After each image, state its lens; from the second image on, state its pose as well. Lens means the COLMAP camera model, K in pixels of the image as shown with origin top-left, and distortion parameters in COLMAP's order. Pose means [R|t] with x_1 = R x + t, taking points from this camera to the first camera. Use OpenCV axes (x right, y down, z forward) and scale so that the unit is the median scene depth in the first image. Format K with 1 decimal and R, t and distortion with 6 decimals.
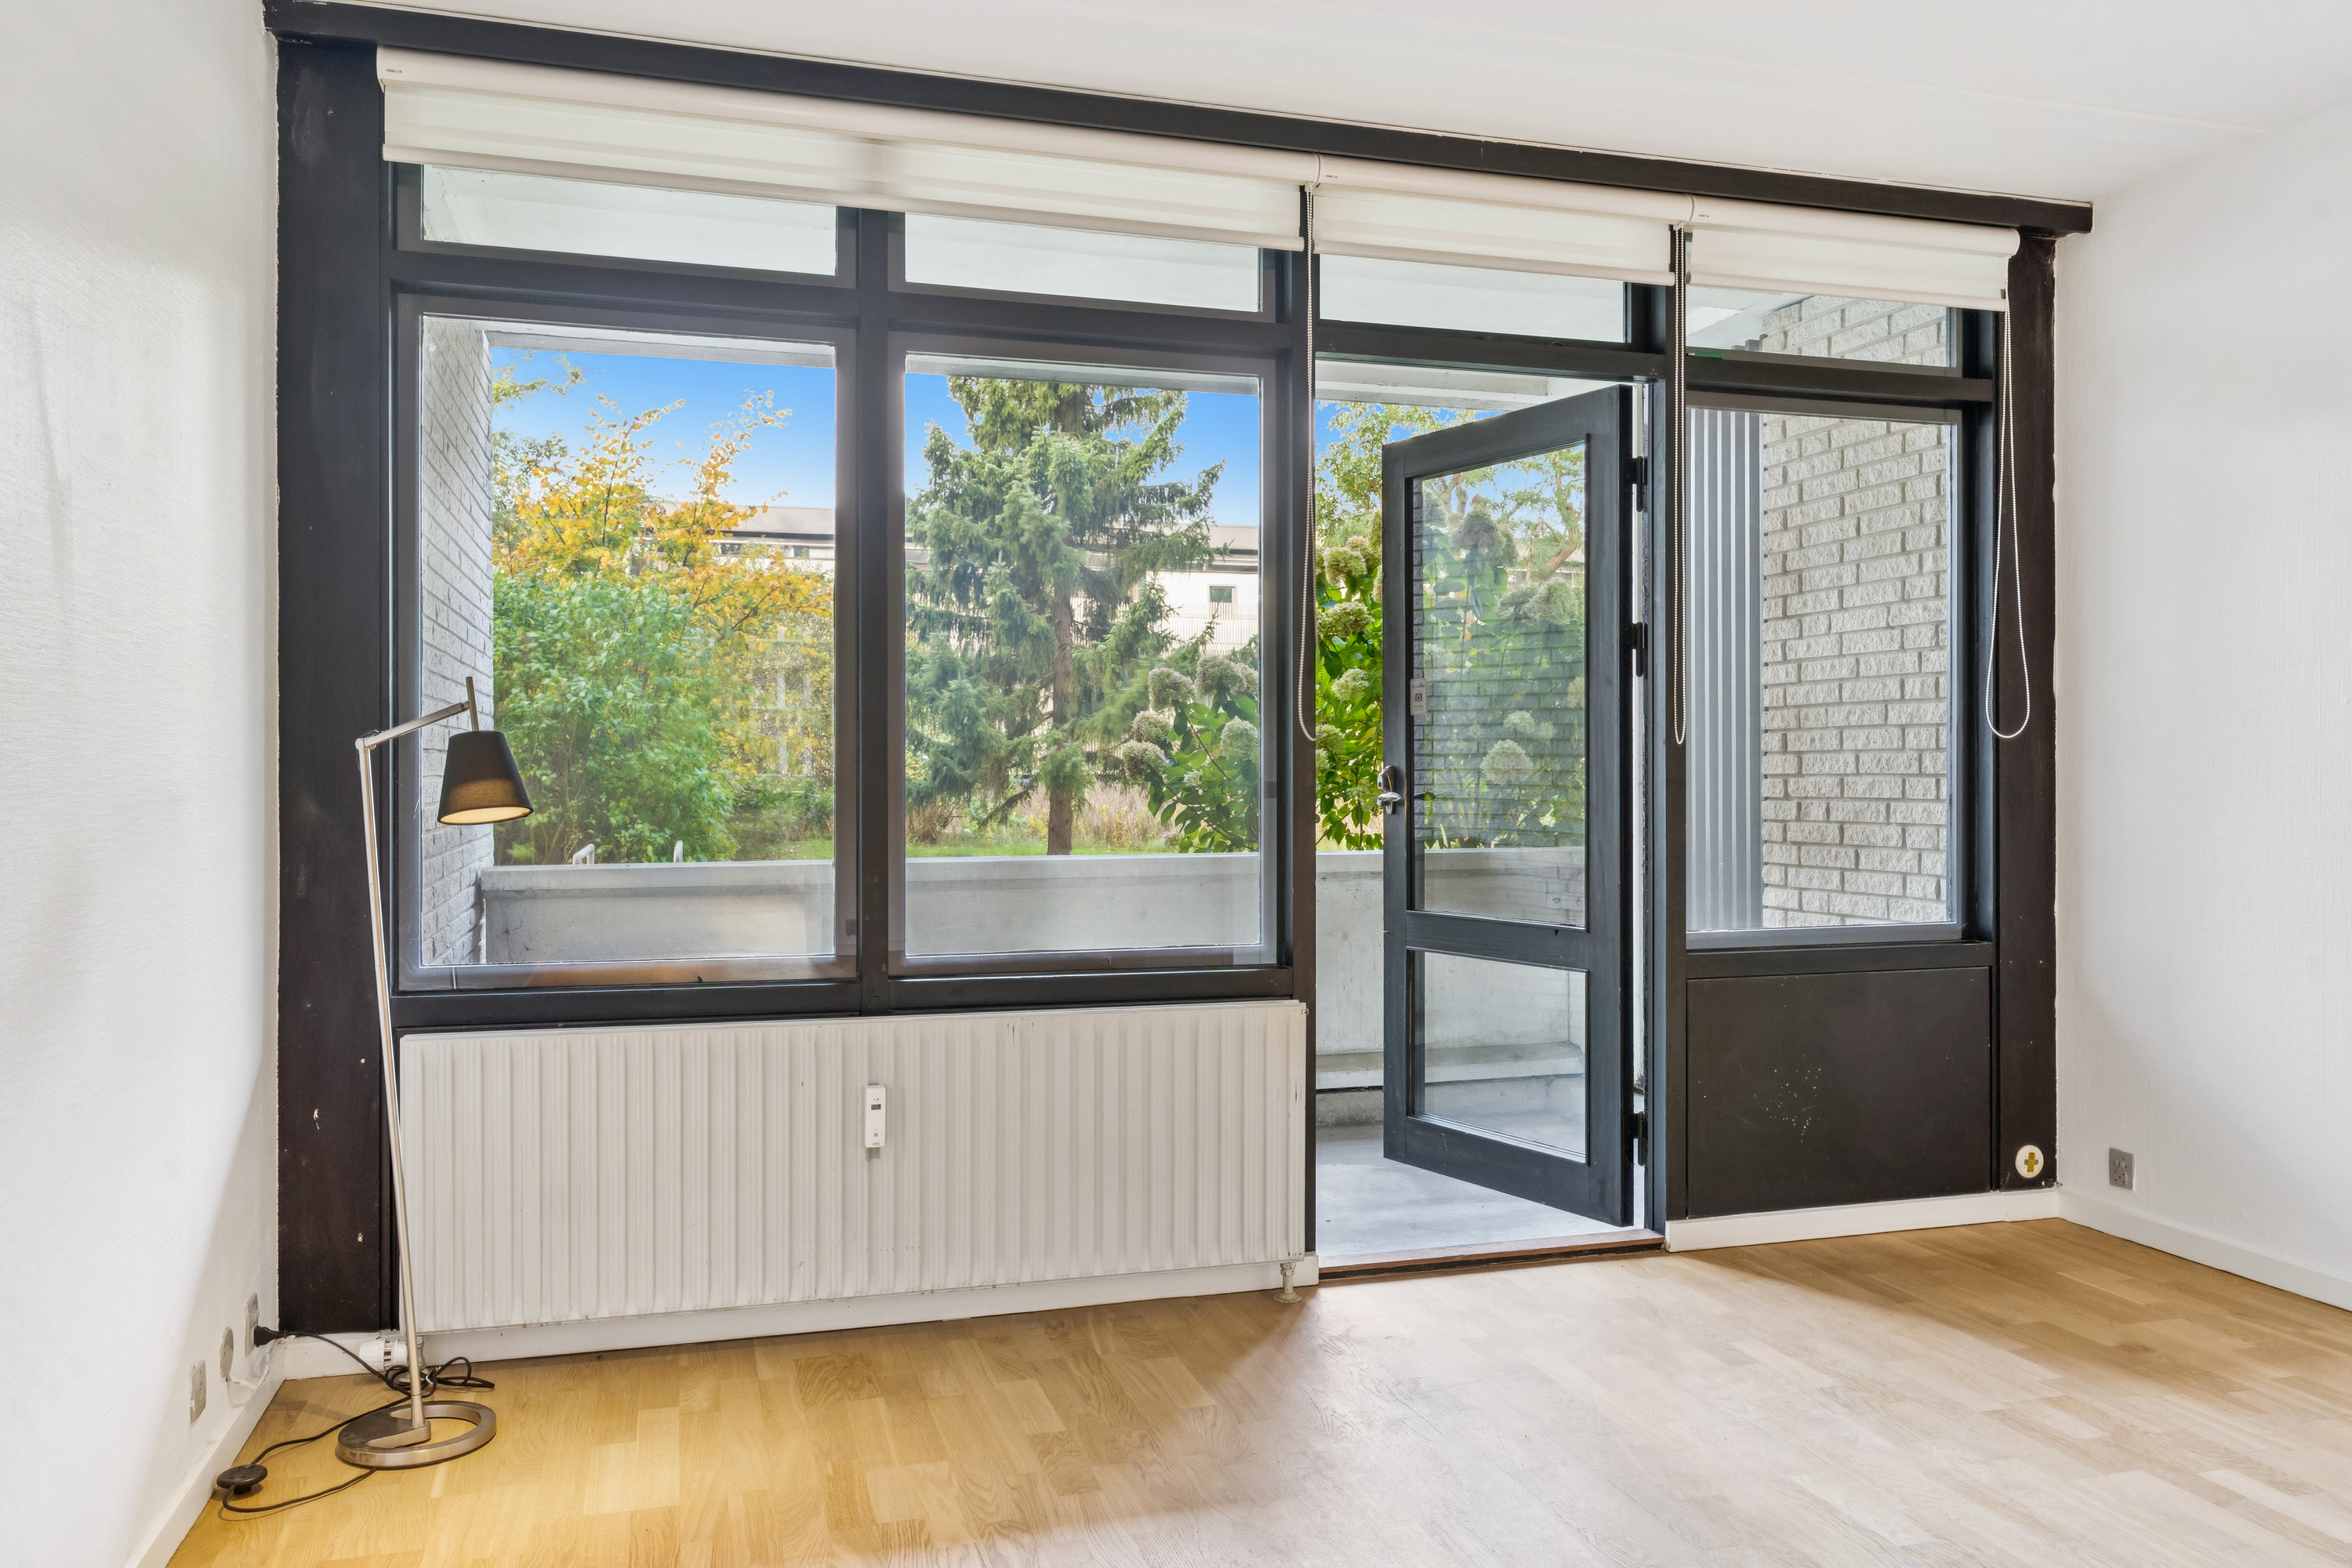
lens RADIAL K [[1700.5, 0, 1171.5], [0, 1700.5, 811.7], [0, 0, 1]] dist [0.005029, 0.001887]
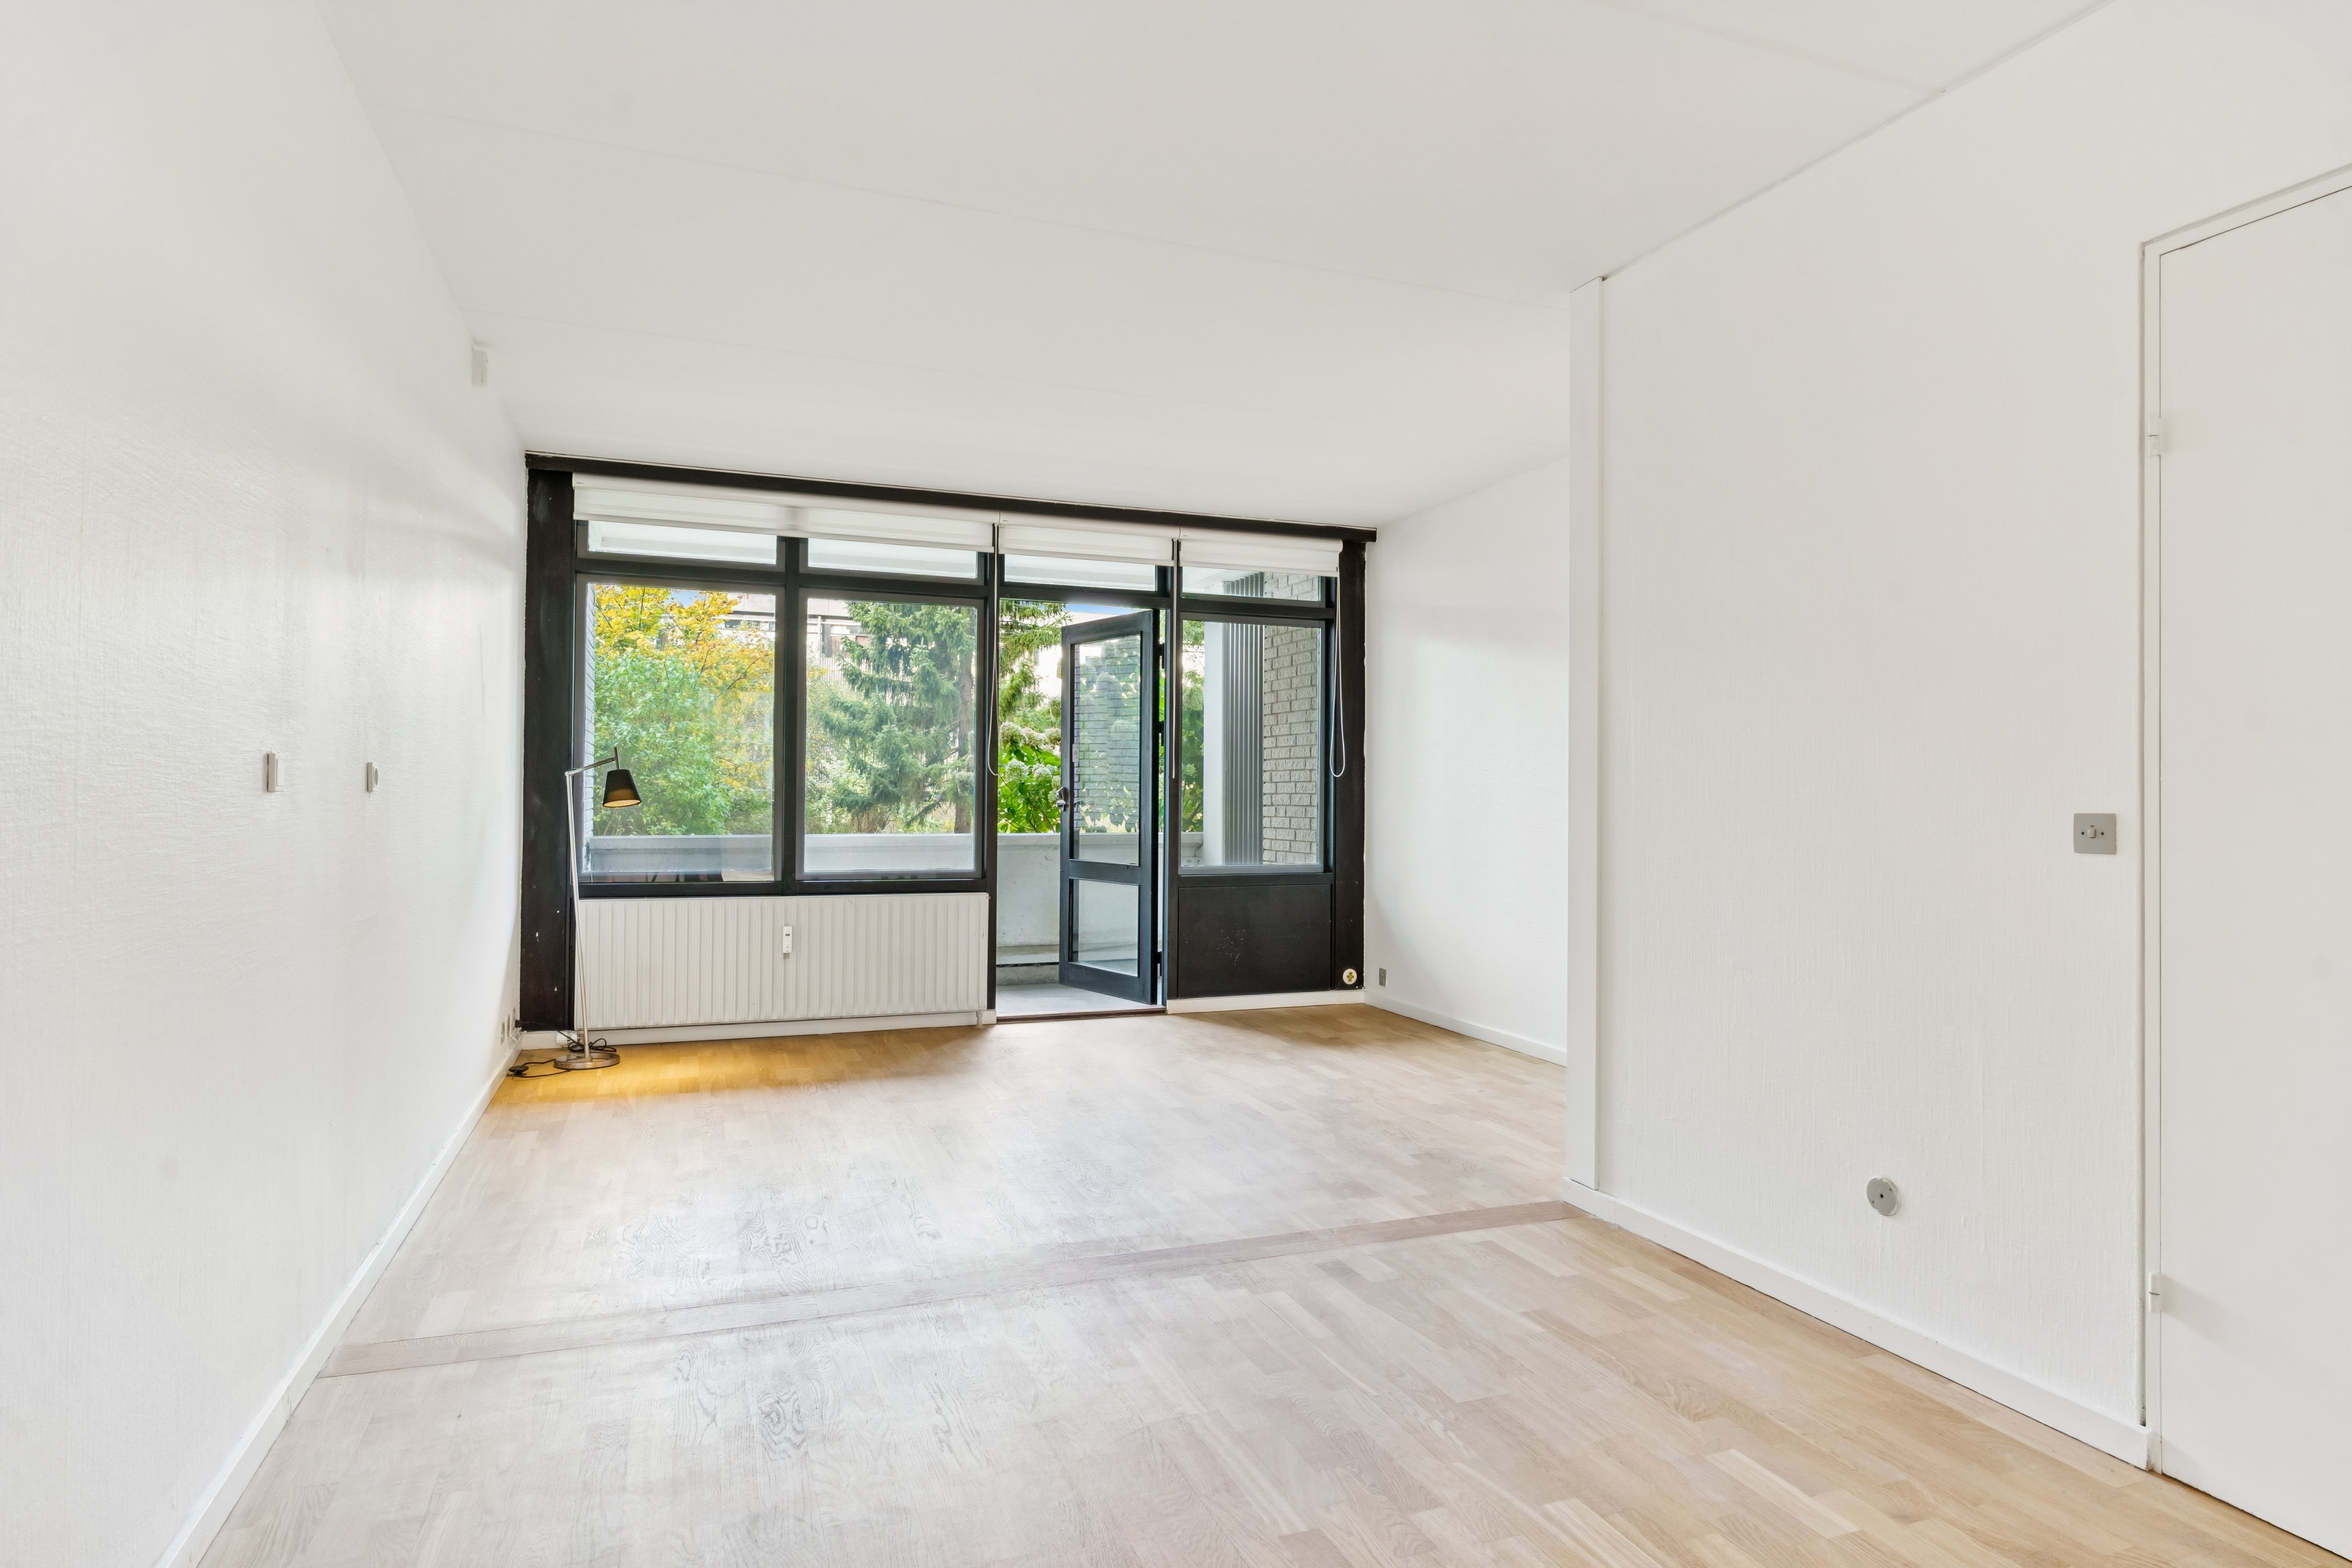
lens RADIAL K [[1316.2, 0, 1176.0], [0, 1316.2, 784.0], [0, 0, 1]] dist [0.027863, -0.000197]
pose [[0.997286, 0.009328, 0.073033, 0.167942], [-0.007228, 0.999555, -0.028955, 0.015106], [-0.073270, 0.028349, 0.996909, -0.632397]]
